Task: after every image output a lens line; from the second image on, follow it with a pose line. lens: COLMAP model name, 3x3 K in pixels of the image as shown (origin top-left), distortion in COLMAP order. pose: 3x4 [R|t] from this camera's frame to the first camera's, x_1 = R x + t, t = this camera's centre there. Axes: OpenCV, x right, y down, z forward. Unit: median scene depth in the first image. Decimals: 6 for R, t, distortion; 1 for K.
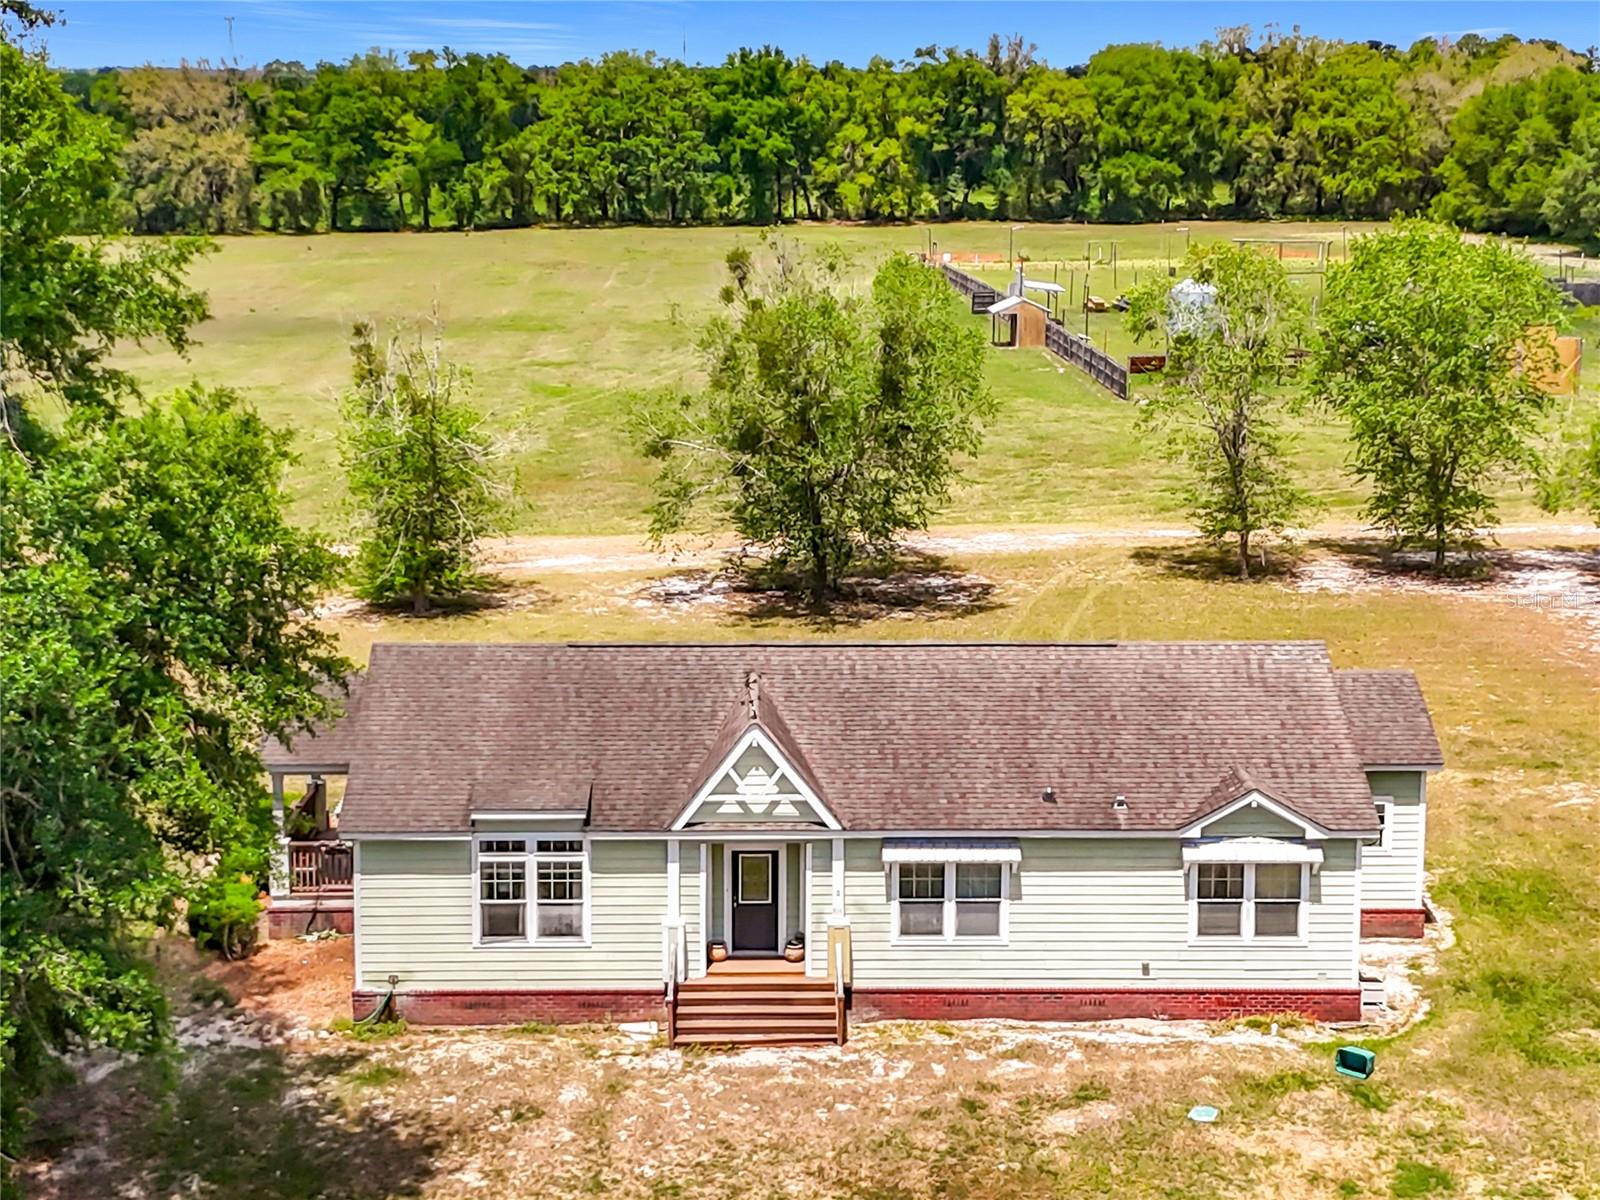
lens RADIAL K [[1248.0, 0, 792.9], [0, 1248.0, 624.1], [0, 0, 1]] dist [0.057595, -0.064068]
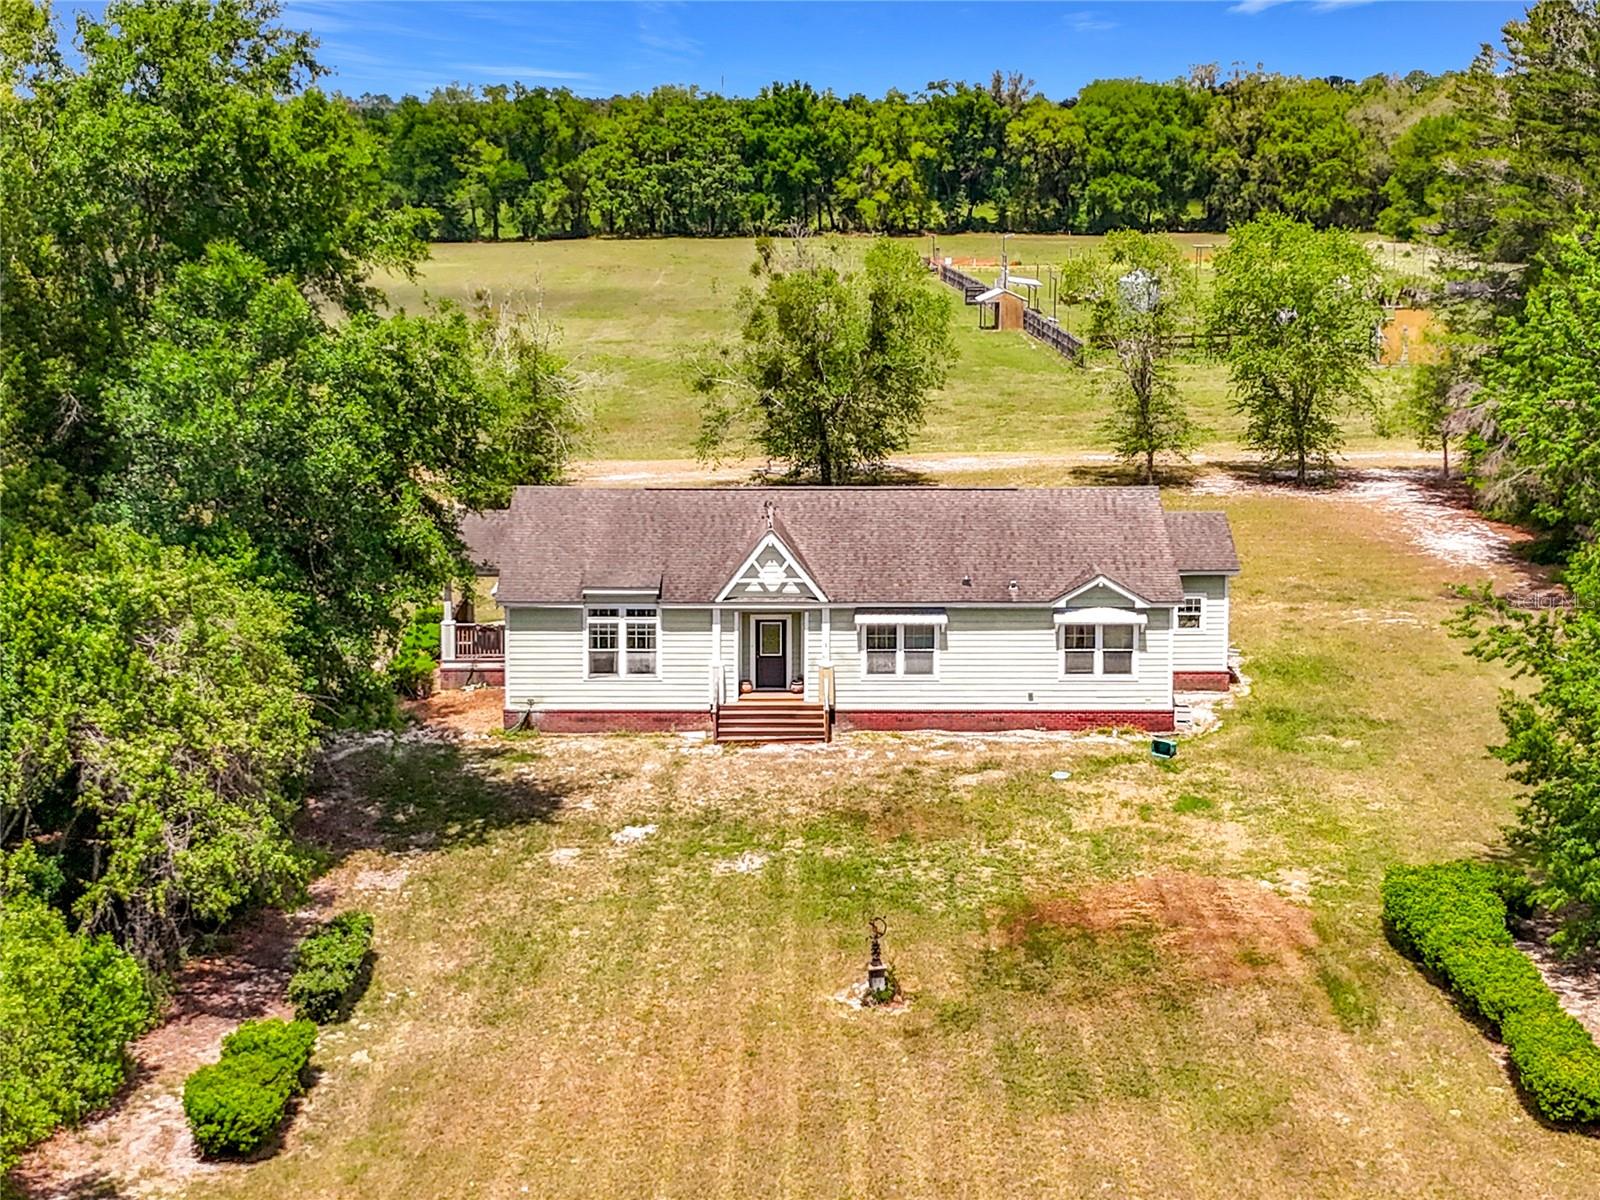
lens RADIAL K [[1214.3, 0, 821.7], [0, 1214.3, 598.8], [0, 0, 1]] dist [0.060521, -0.084347]
pose [[0.999994, 0.000933, -0.003329, 0.008212], [-0.001026, 0.999601, -0.028229, 0.045903], [0.003301, 0.028232, 0.999596, -0.105565]]
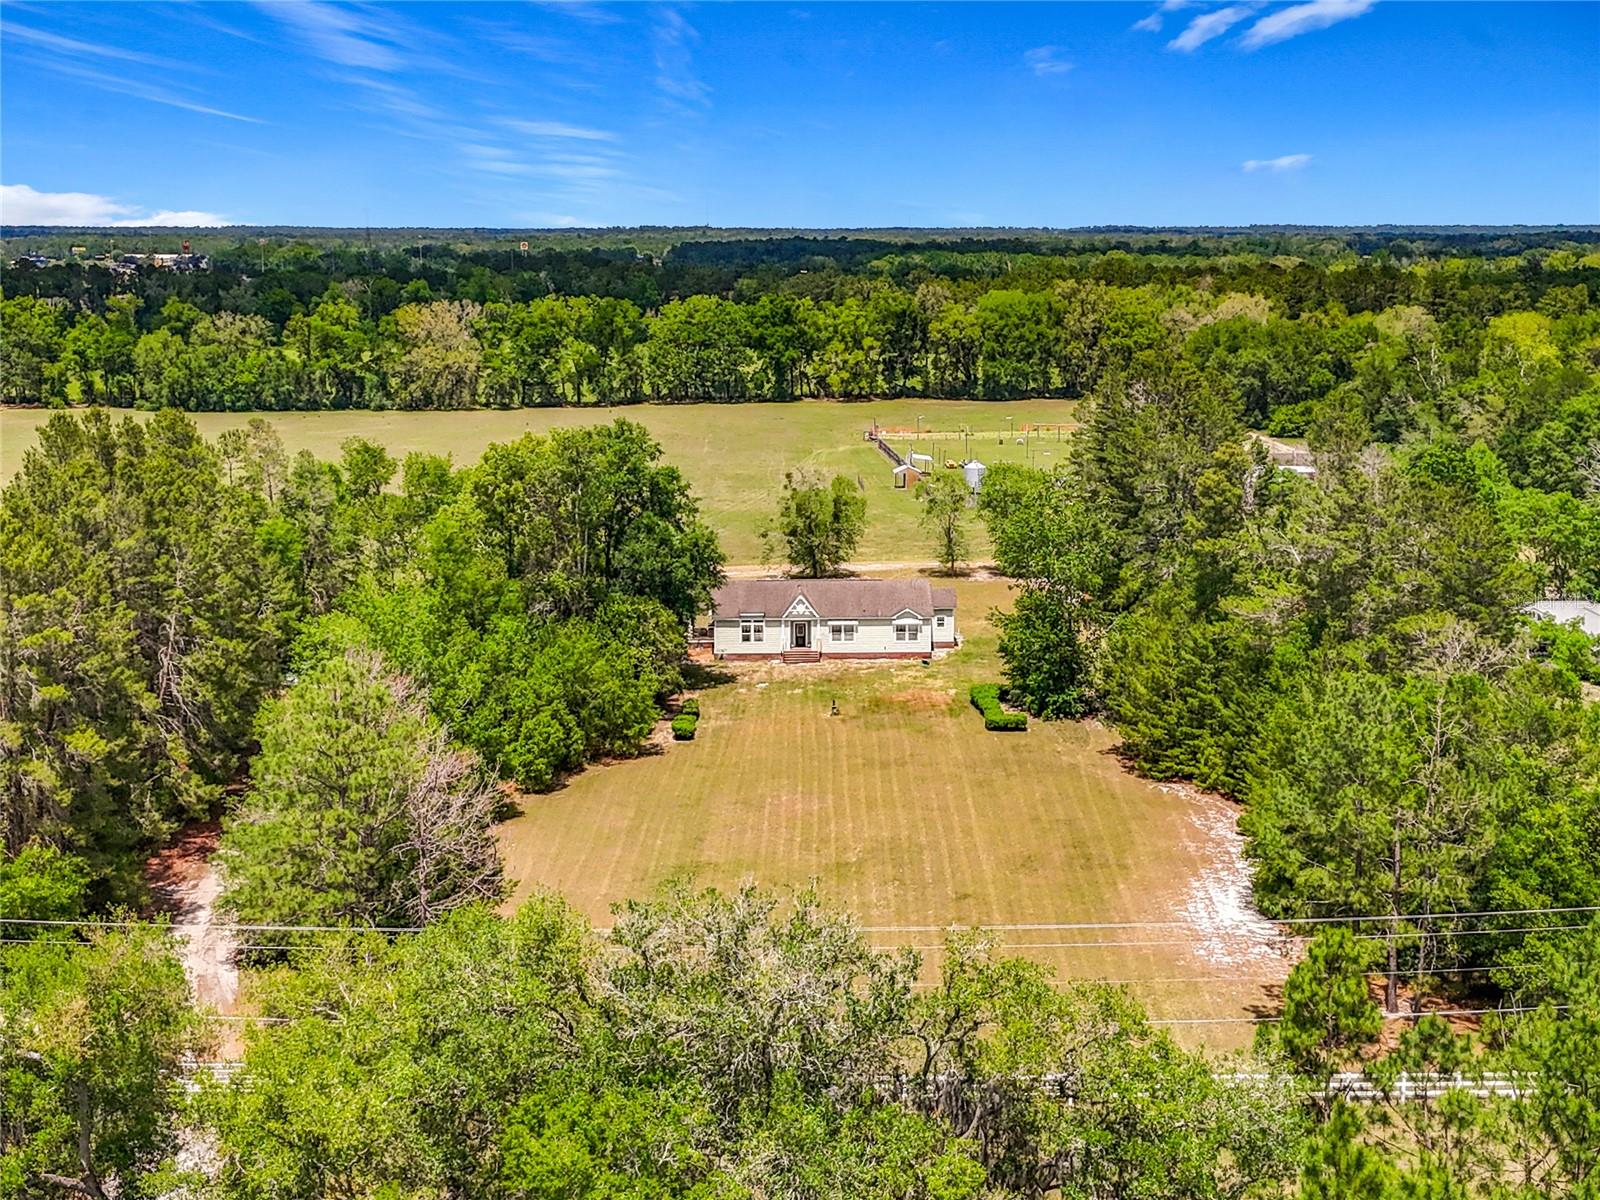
lens RADIAL K [[1457.3, 0, 802.9], [0, 1457.3, 602.0], [0, 0, 1]] dist [0.086030, -0.018077]
pose [[0.999960, -0.004162, 0.007972, -0.014682], [0.004864, 0.995923, -0.090074, 0.135398], [-0.007565, 0.090110, 0.995903, -1.001813]]
